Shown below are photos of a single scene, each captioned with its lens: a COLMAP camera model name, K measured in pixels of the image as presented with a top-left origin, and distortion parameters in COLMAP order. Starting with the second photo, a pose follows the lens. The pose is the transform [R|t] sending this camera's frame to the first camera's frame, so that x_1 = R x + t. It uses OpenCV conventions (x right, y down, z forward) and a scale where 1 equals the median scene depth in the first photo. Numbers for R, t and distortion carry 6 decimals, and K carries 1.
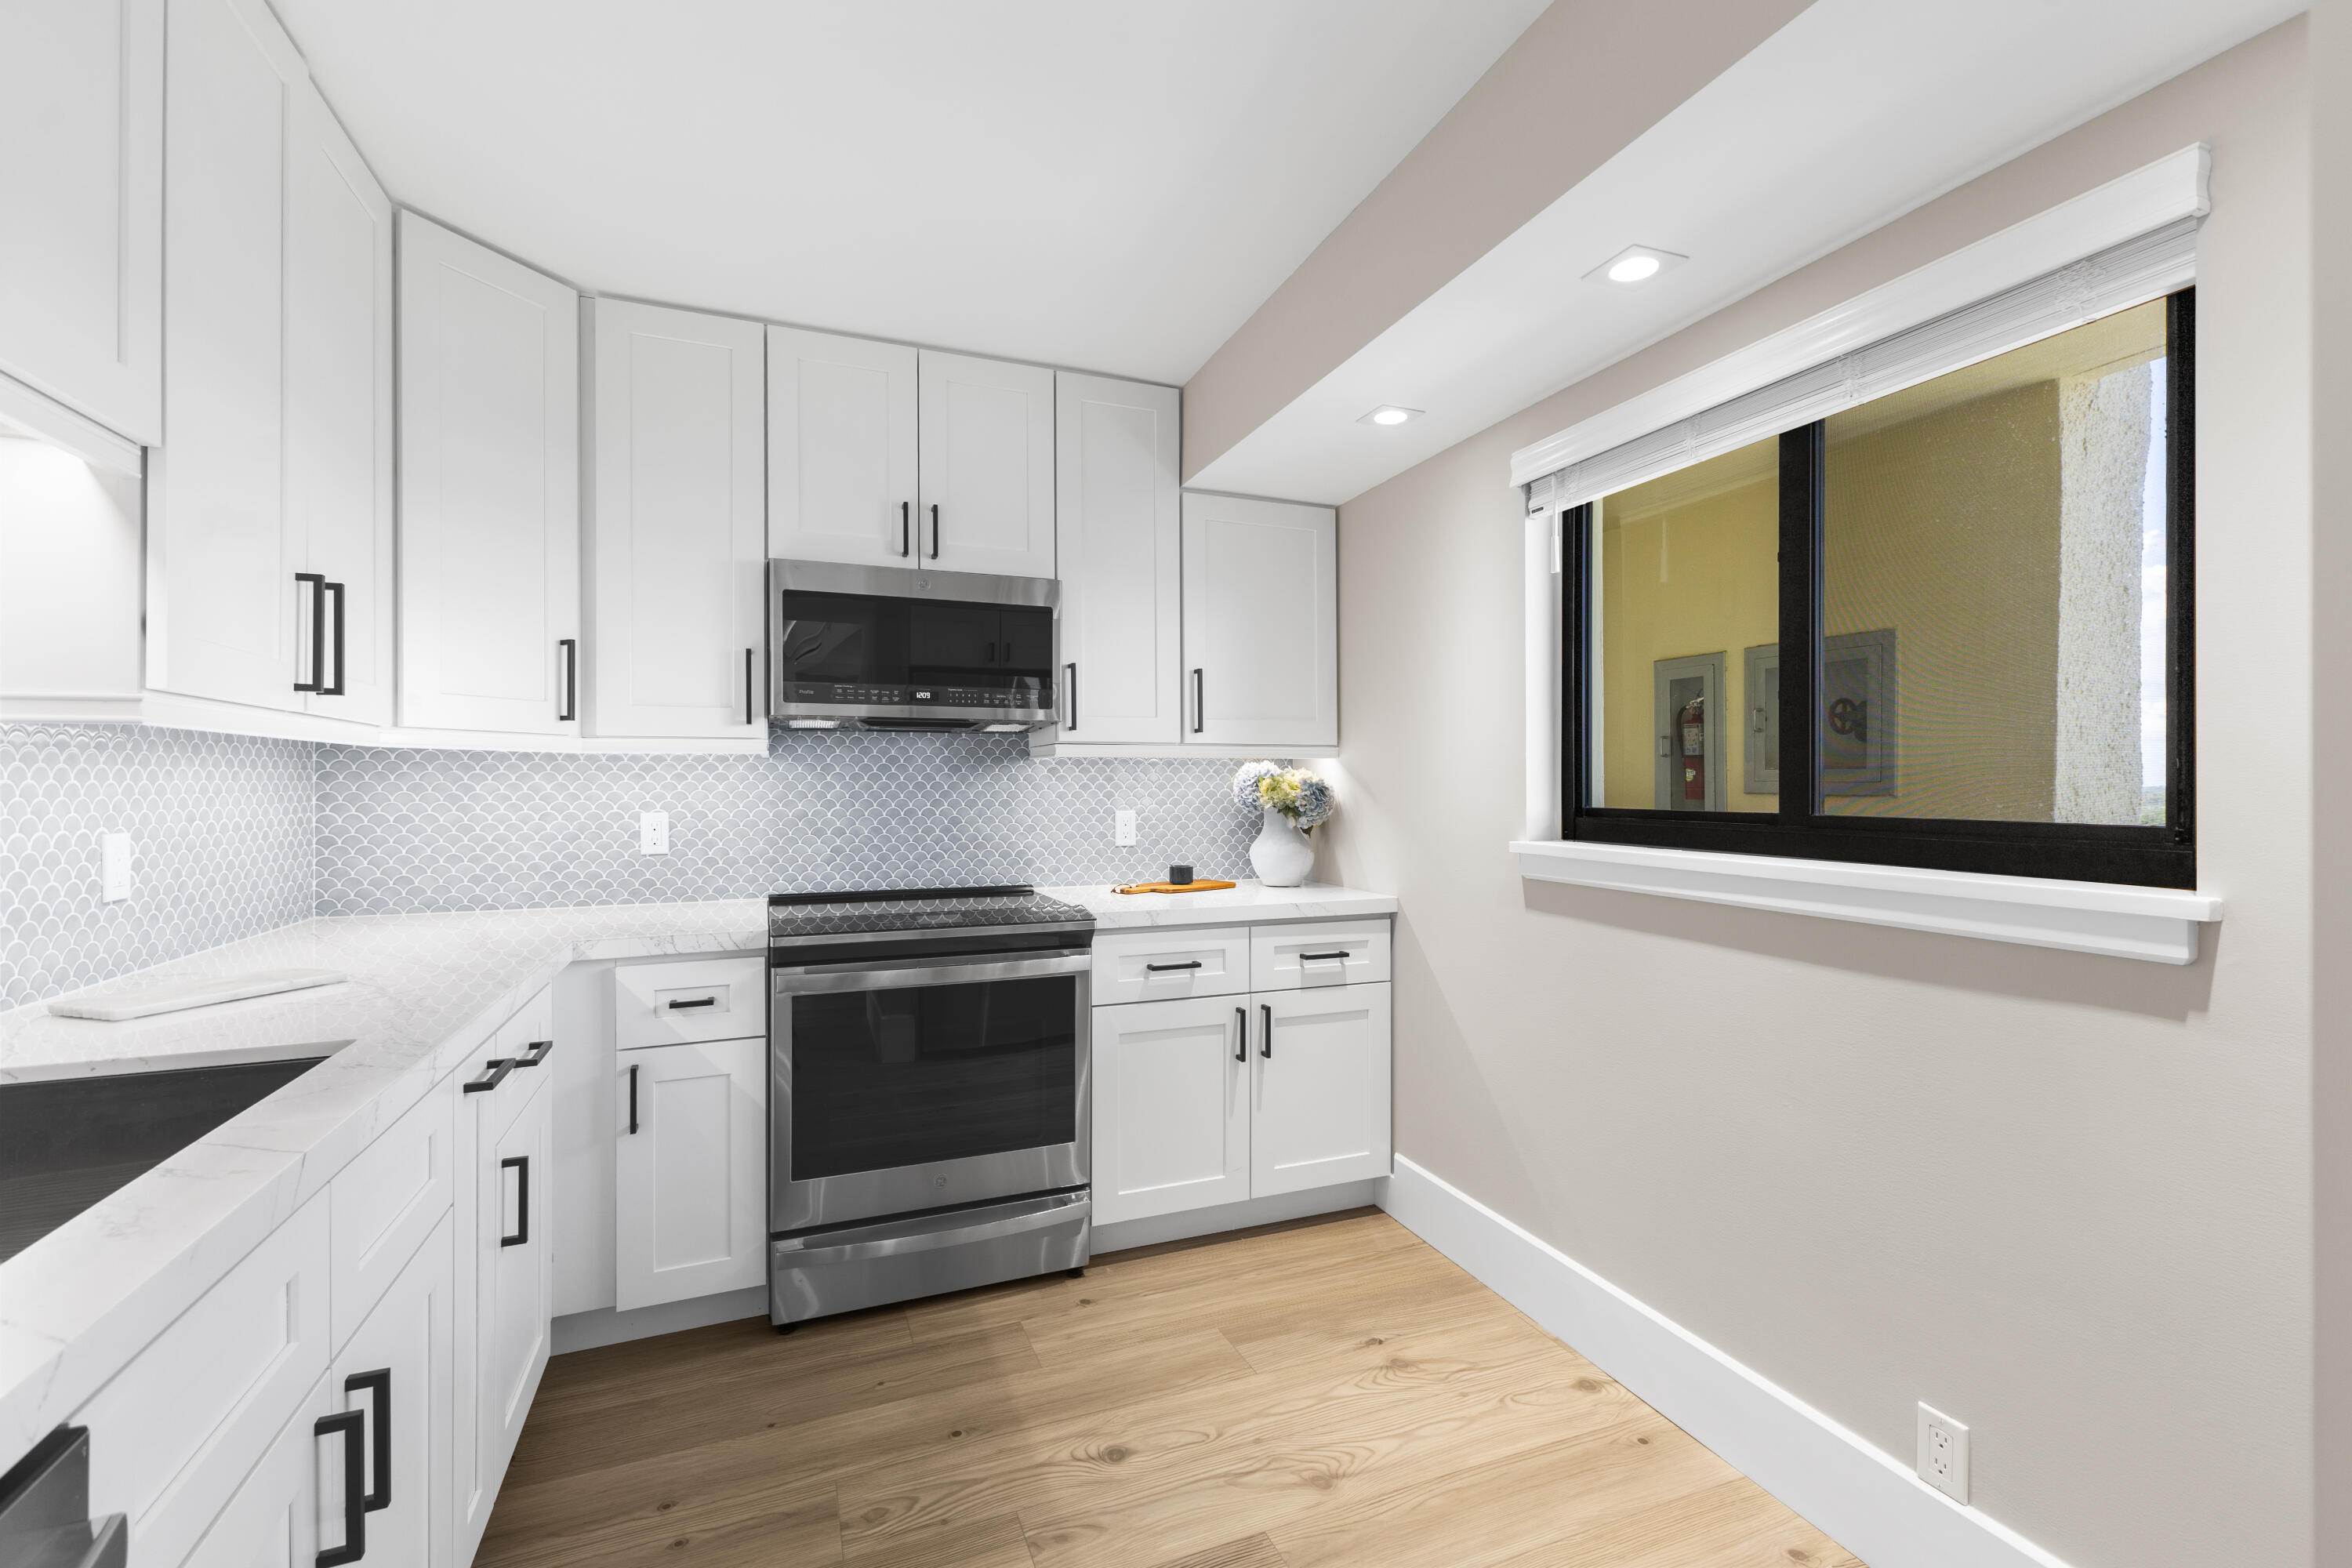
lens RADIAL K [[1007.8, 0, 1178.7], [0, 1007.8, 781.8], [0, 0, 1]] dist [0.008567, -0.000399]
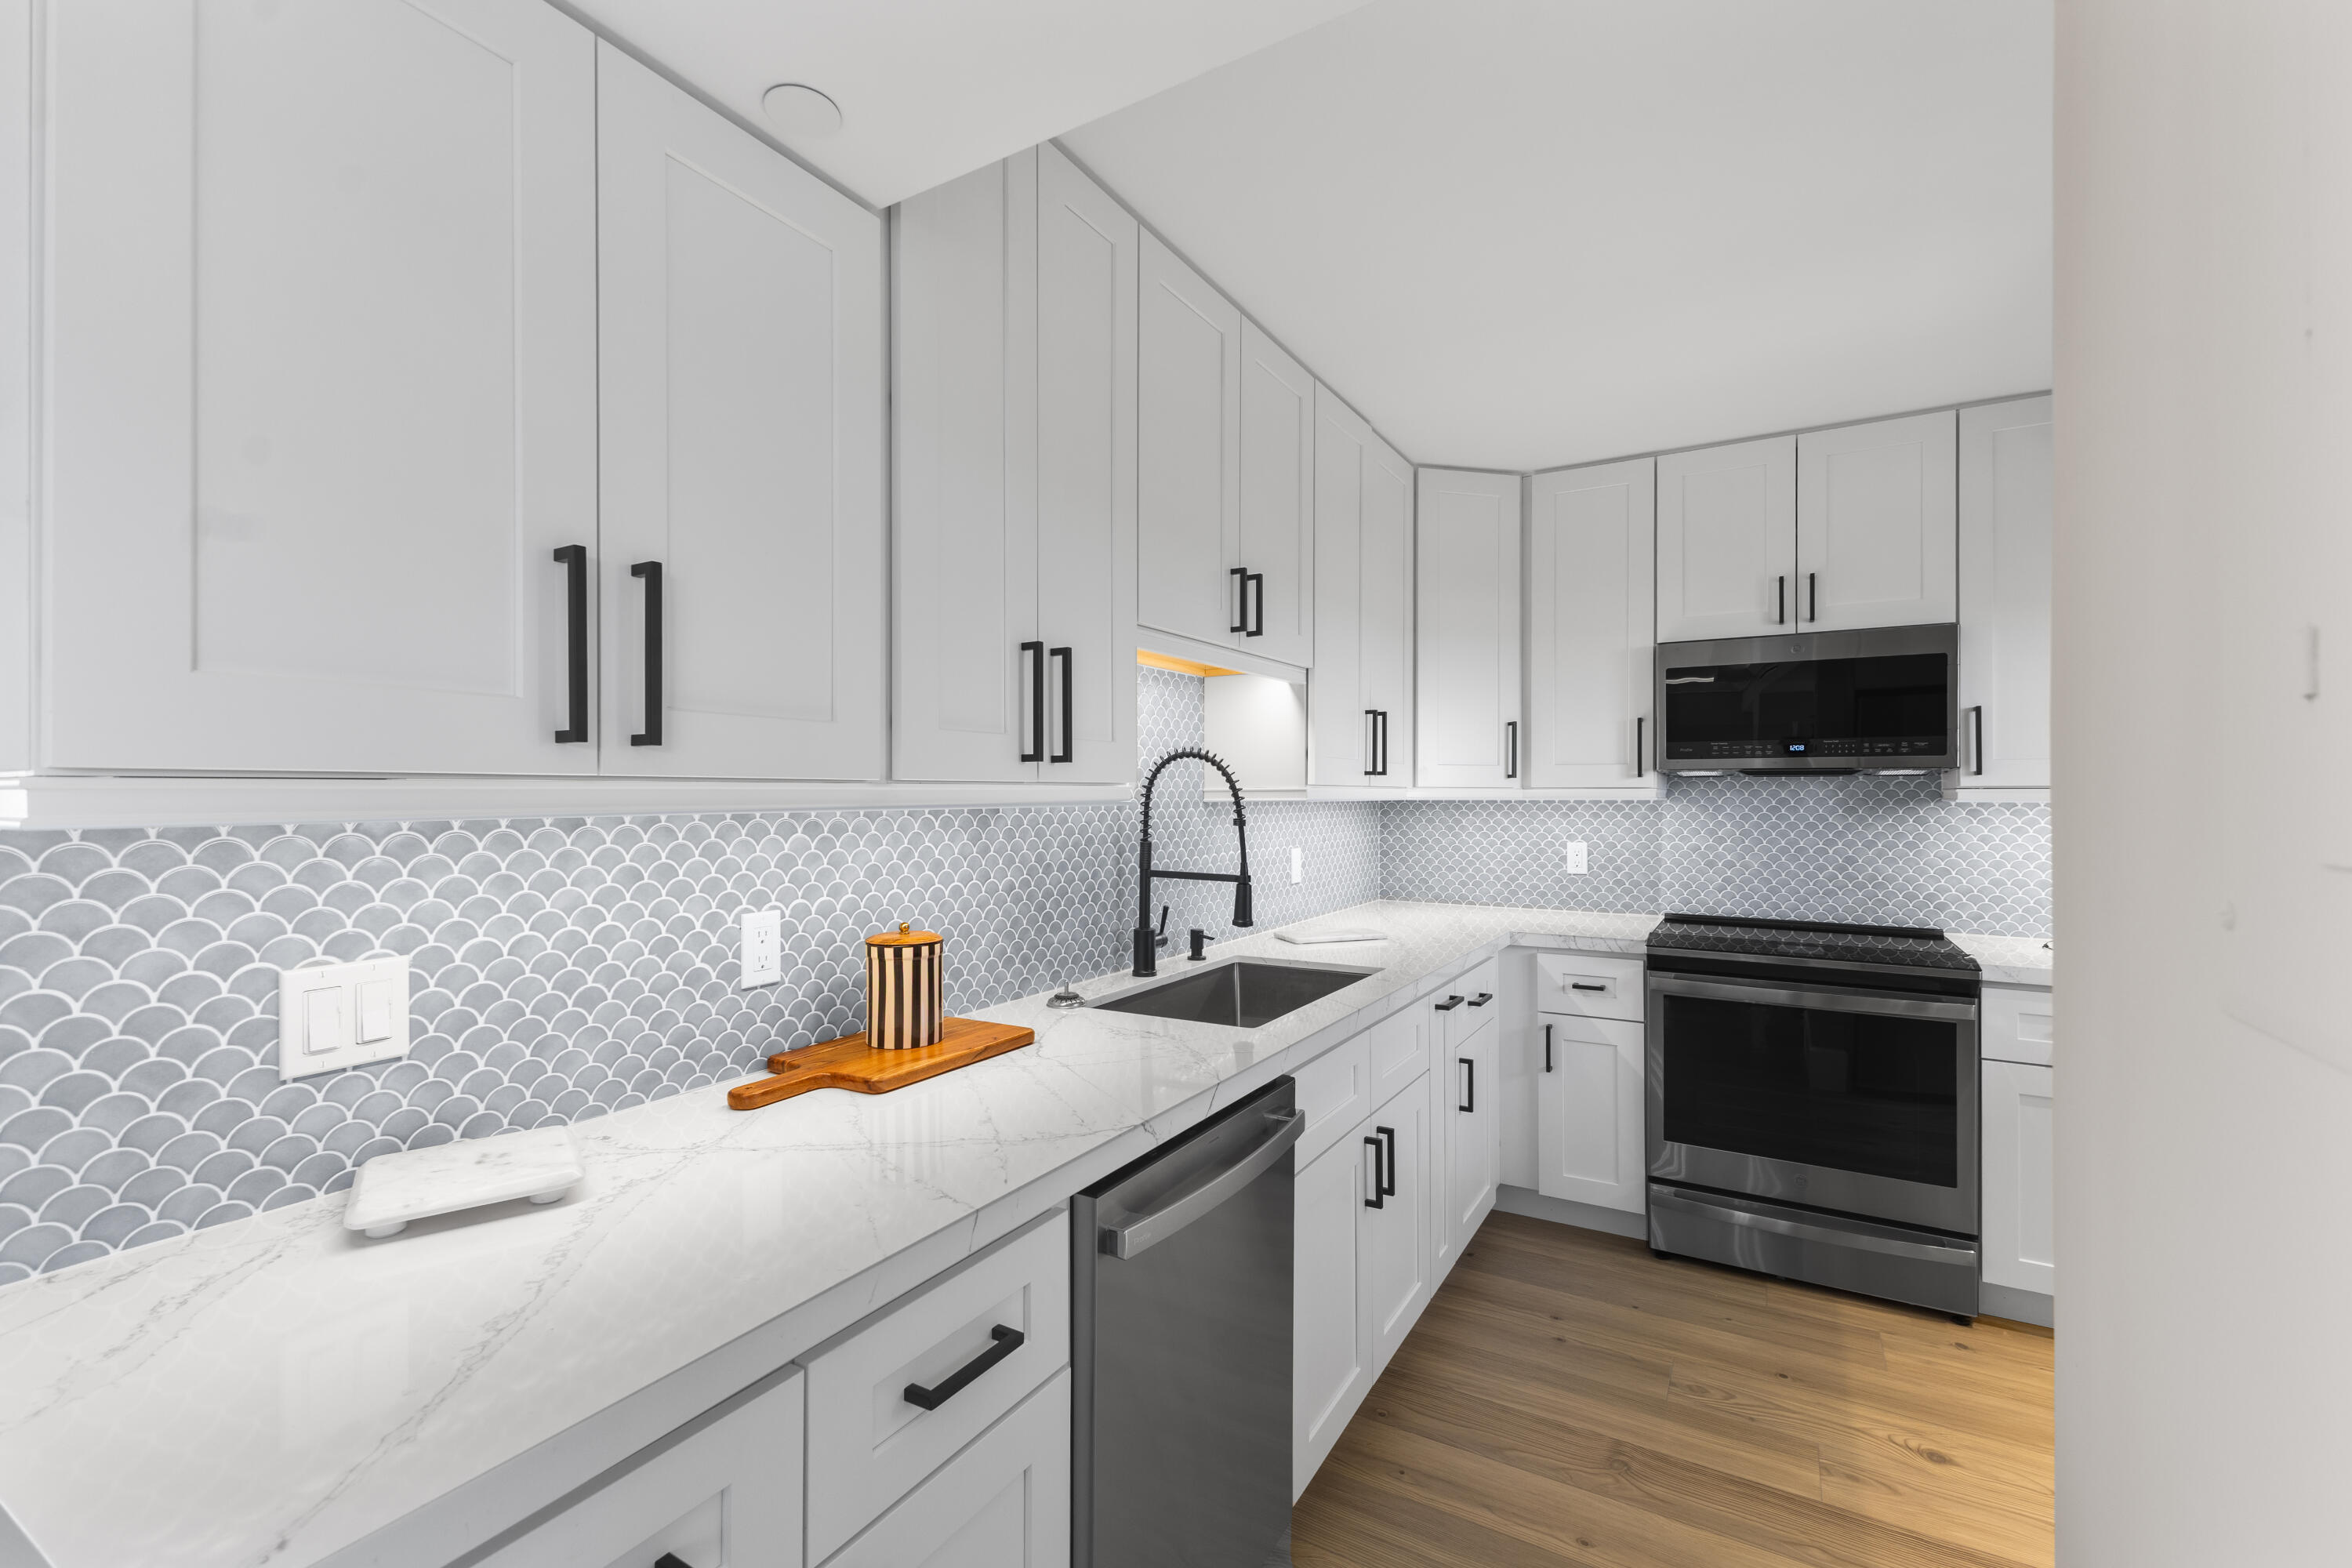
lens RADIAL K [[1001.9, 0, 1165.0], [0, 1001.9, 792.6], [0, 0, 1]] dist [0.011781, 0.000129]
pose [[0.596690, 0.000314, -0.802472, 0.225757], [0.000763, 0.999999, 0.000958, -0.038439], [0.802471, -0.001184, 0.596689, -0.227148]]
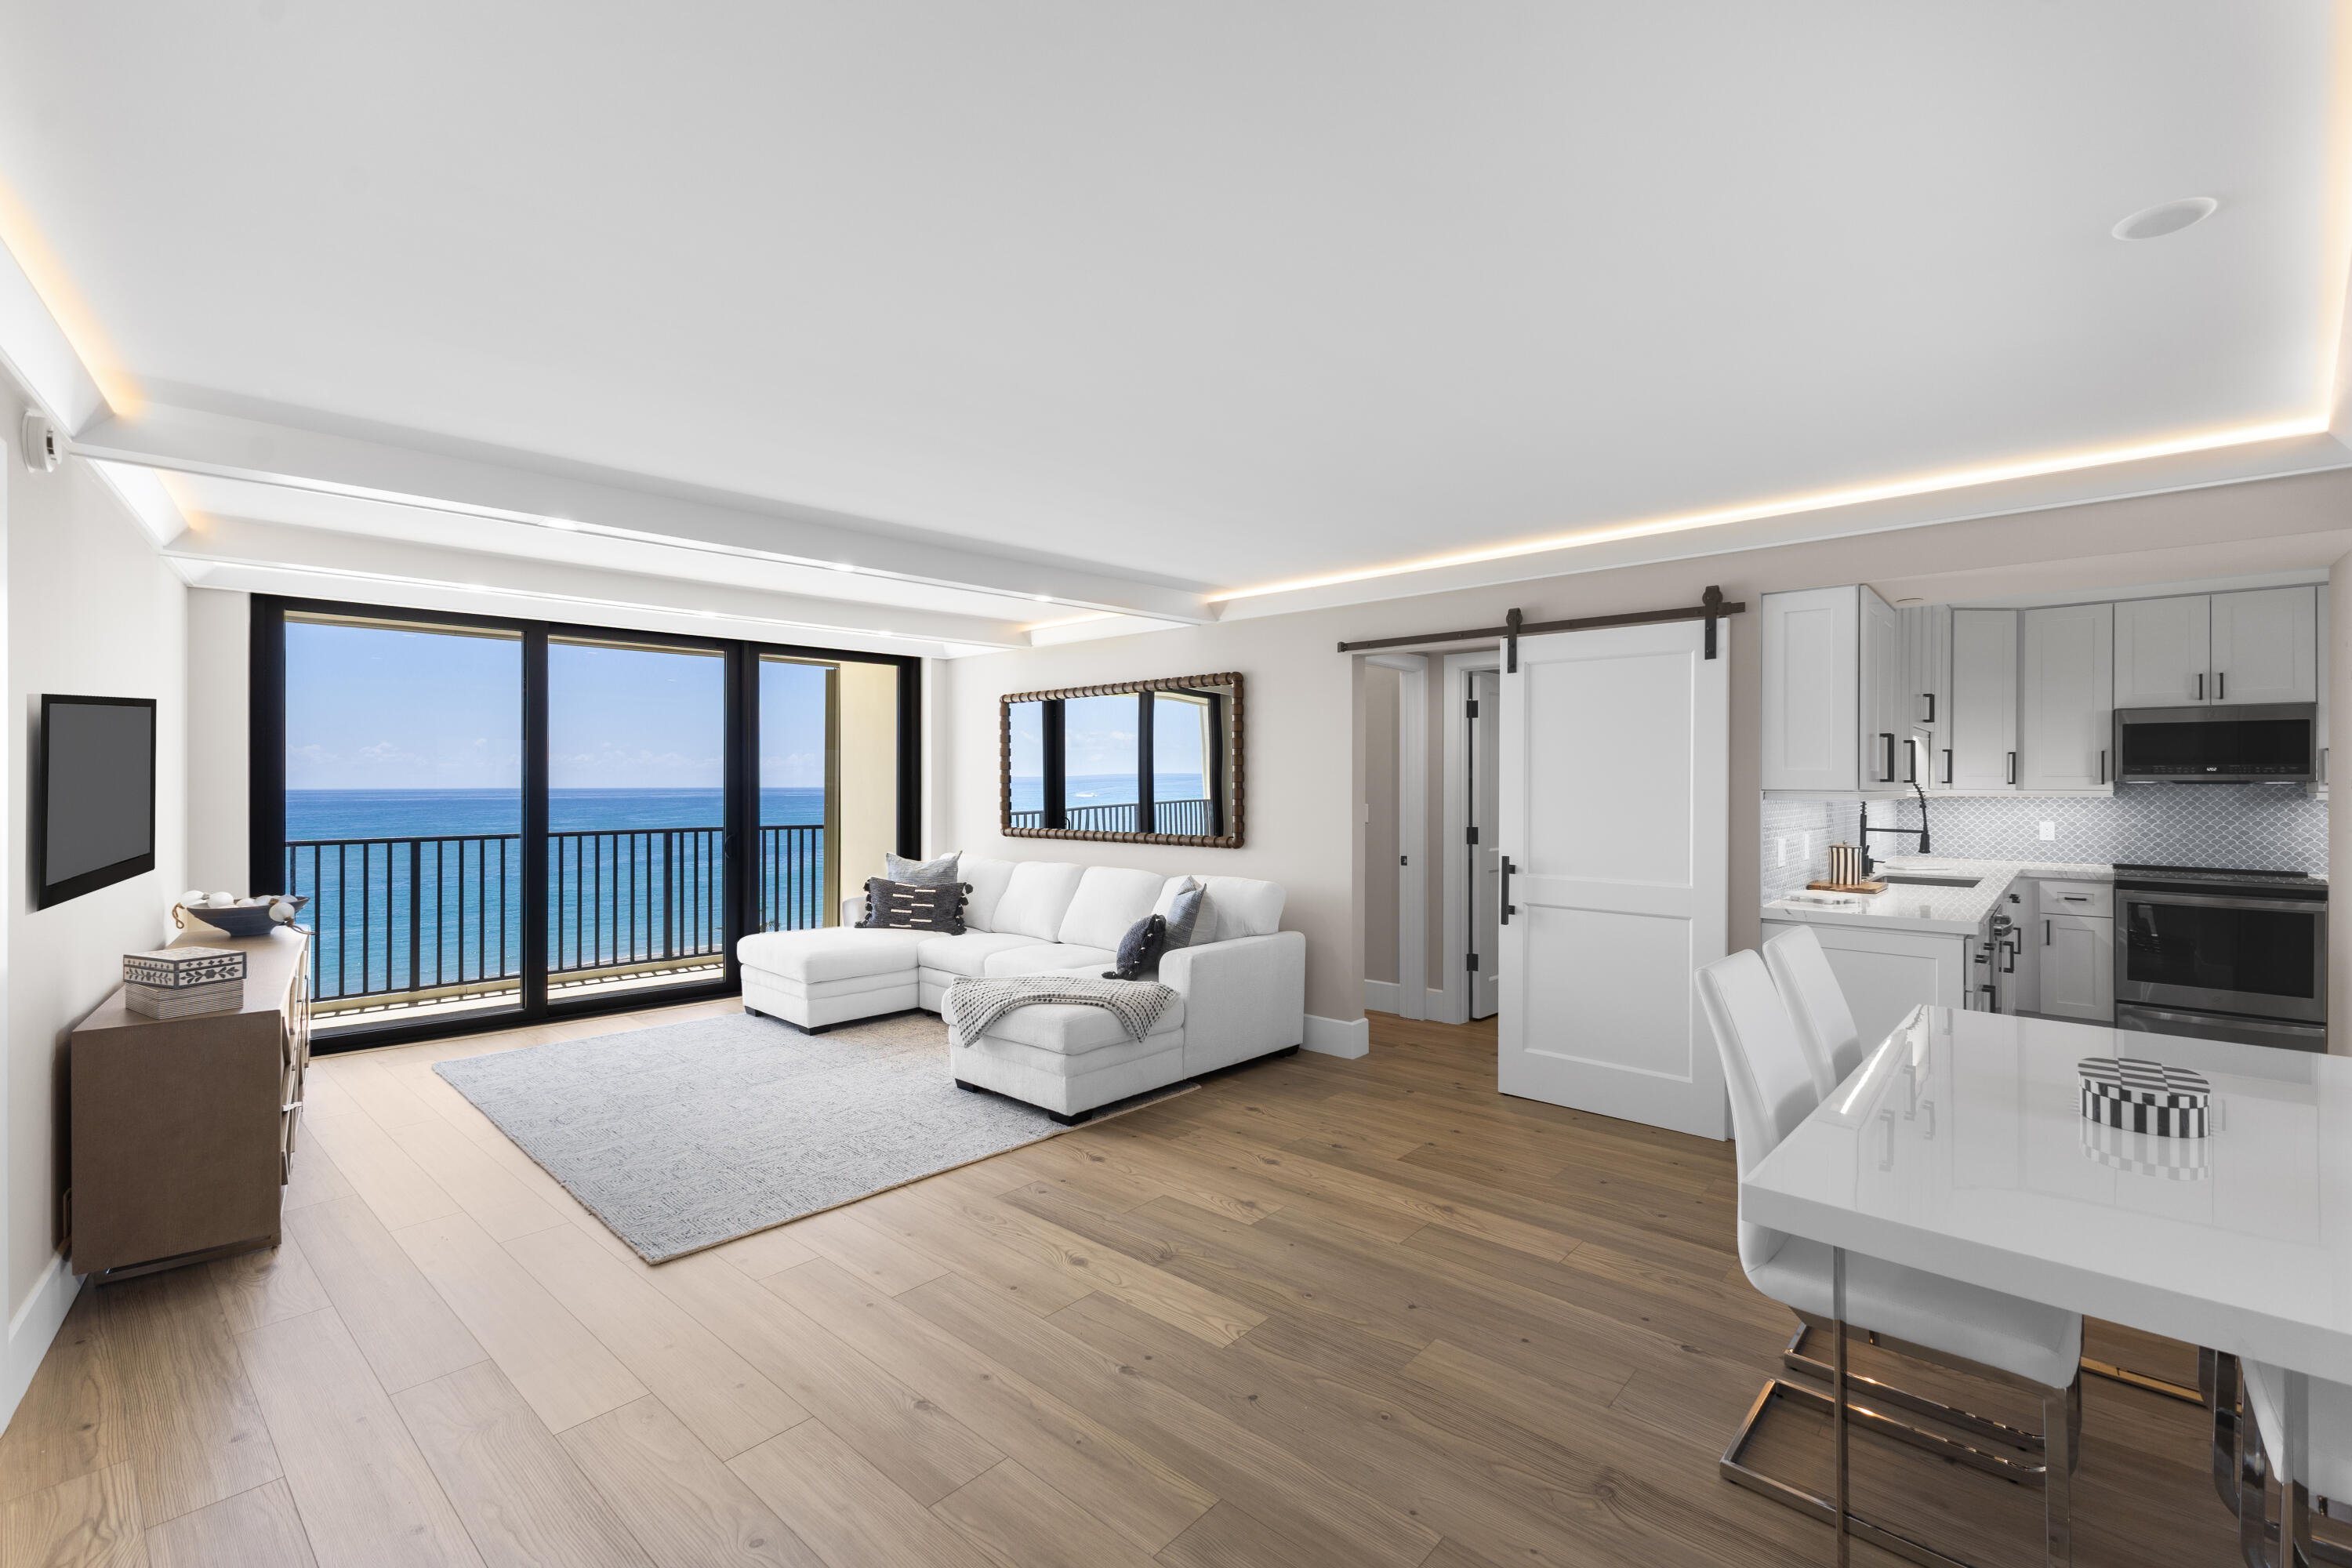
lens RADIAL K [[1007.8, 0, 1178.7], [0, 1007.8, 781.8], [0, 0, 1]] dist [0.008567, -0.000399]
pose [[0.435537, 0.001577, -0.900169, 0.691519], [-0.003897, 0.999992, -0.000134, -0.052533], [0.900162, 0.003566, 0.435540, -1.784435]]
